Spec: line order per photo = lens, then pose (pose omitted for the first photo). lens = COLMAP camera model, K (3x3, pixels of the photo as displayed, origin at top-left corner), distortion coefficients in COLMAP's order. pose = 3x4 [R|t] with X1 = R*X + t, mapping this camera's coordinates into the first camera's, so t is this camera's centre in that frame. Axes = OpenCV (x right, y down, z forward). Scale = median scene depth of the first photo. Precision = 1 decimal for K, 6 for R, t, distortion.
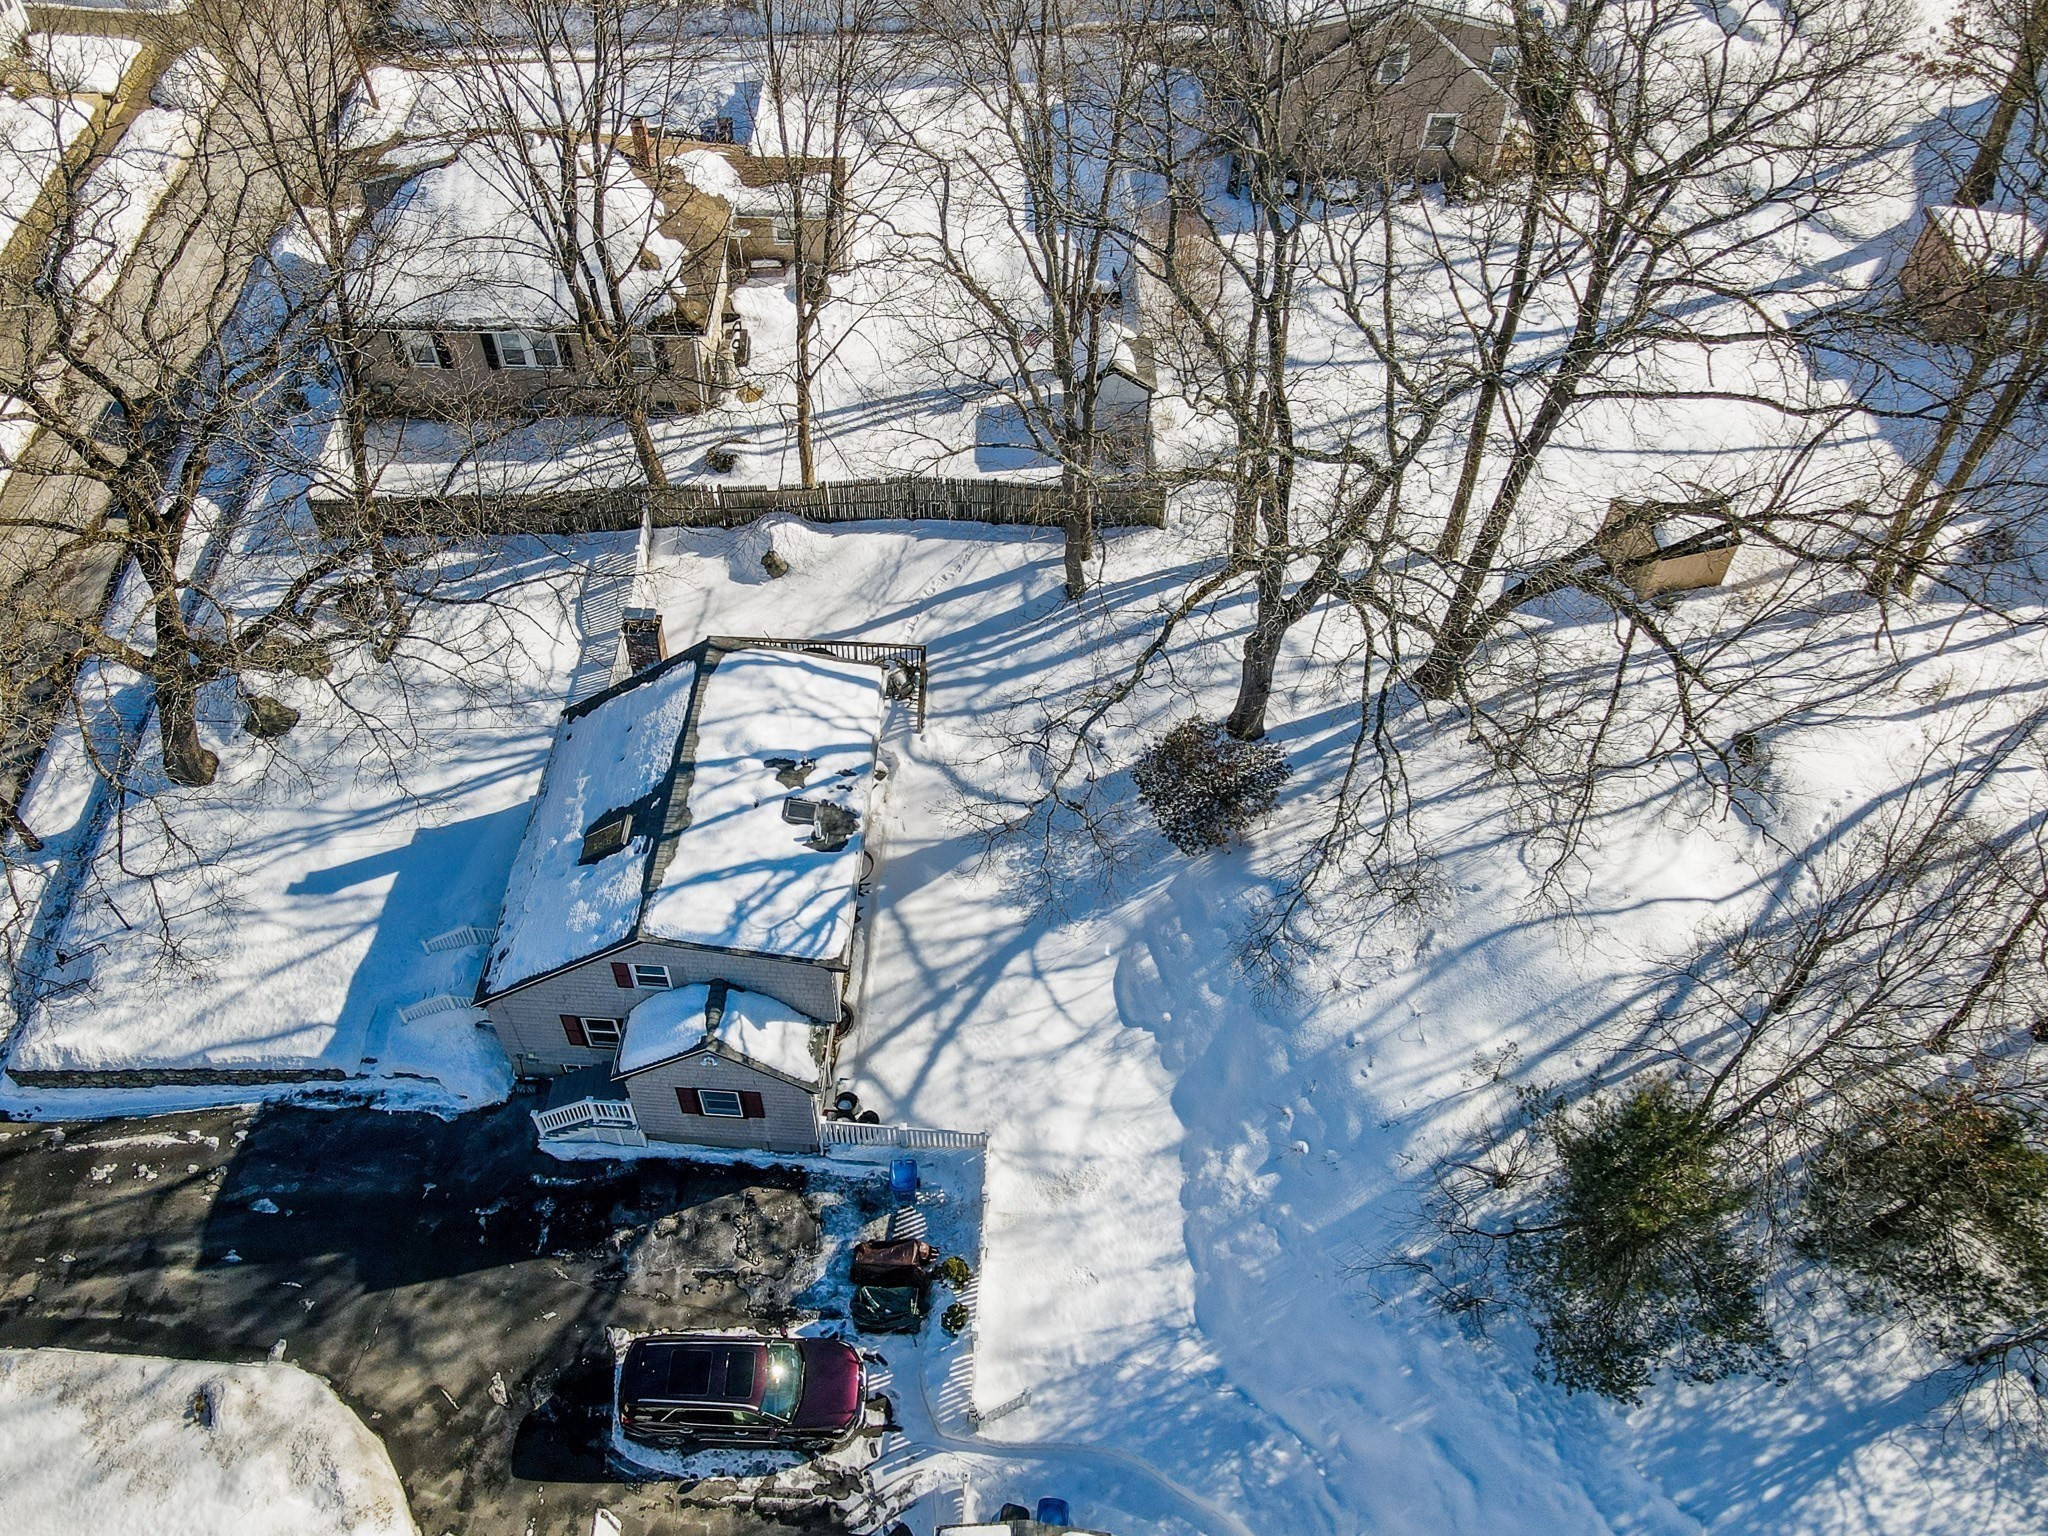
lens RADIAL K [[1665.6, 0, 1002.0], [0, 1665.6, 767.7], [0, 0, 1]] dist [0.037413, 0.007266]
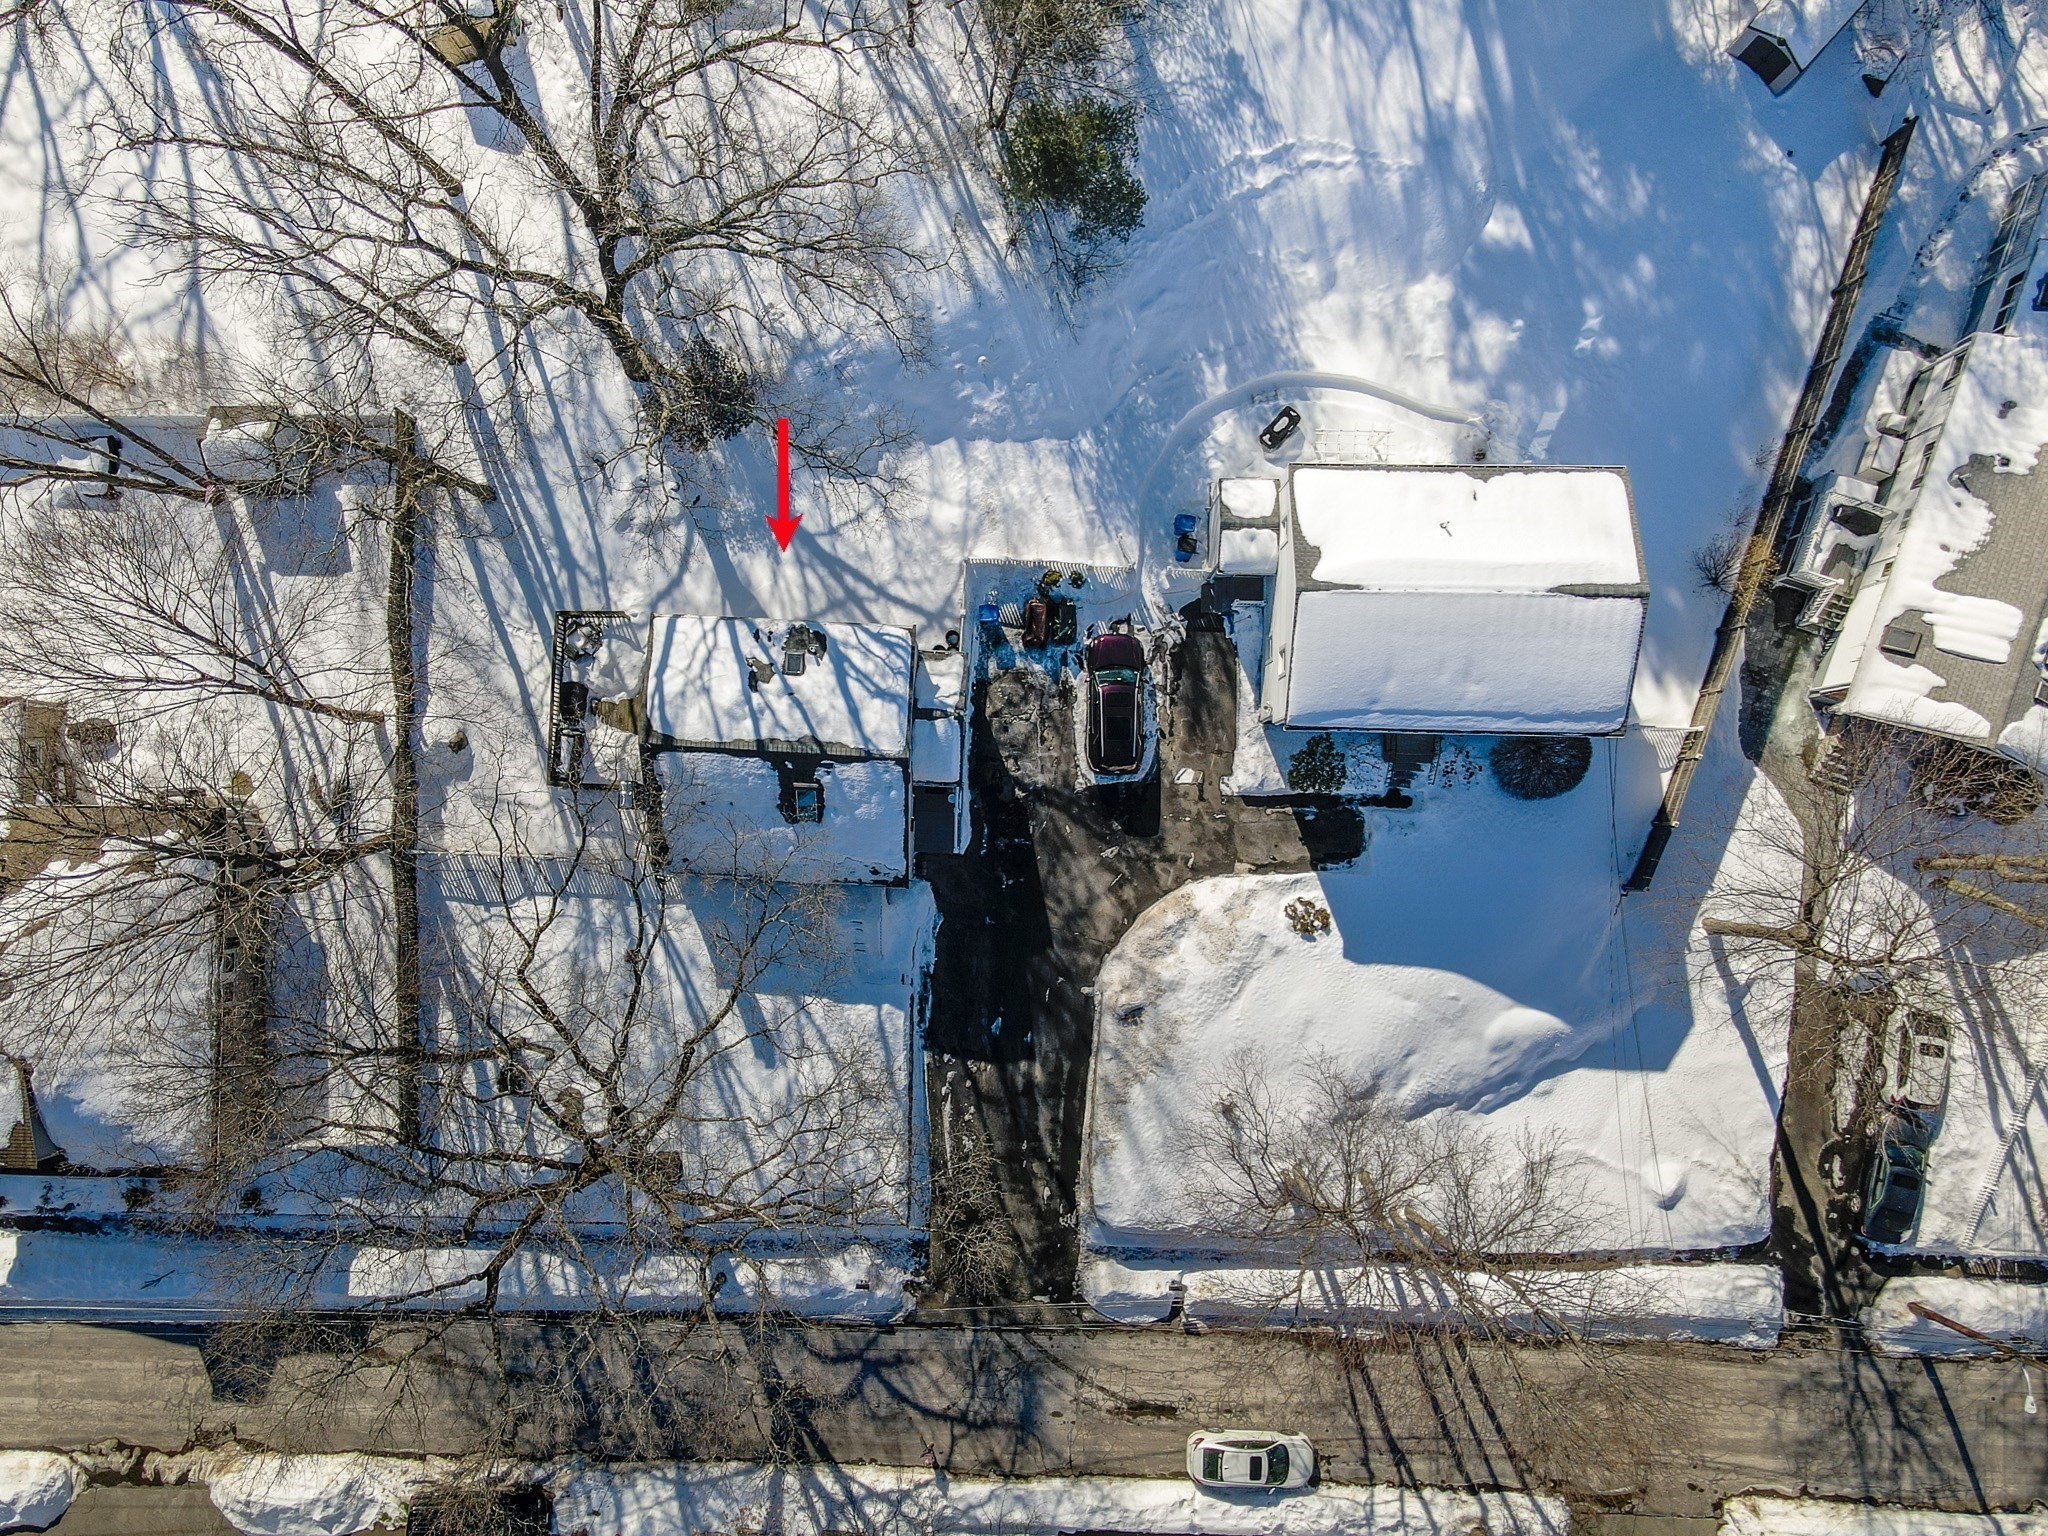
lens RADIAL K [[1665.6, 0, 1002.0], [0, 1665.6, 767.7], [0, 0, 1]] dist [0.037413, 0.007266]
pose [[-0.016917, -0.998238, 0.056880, -0.294965], [0.778751, 0.022525, 0.626928, -0.733399], [-0.627105, 0.054902, 0.776998, -0.226862]]
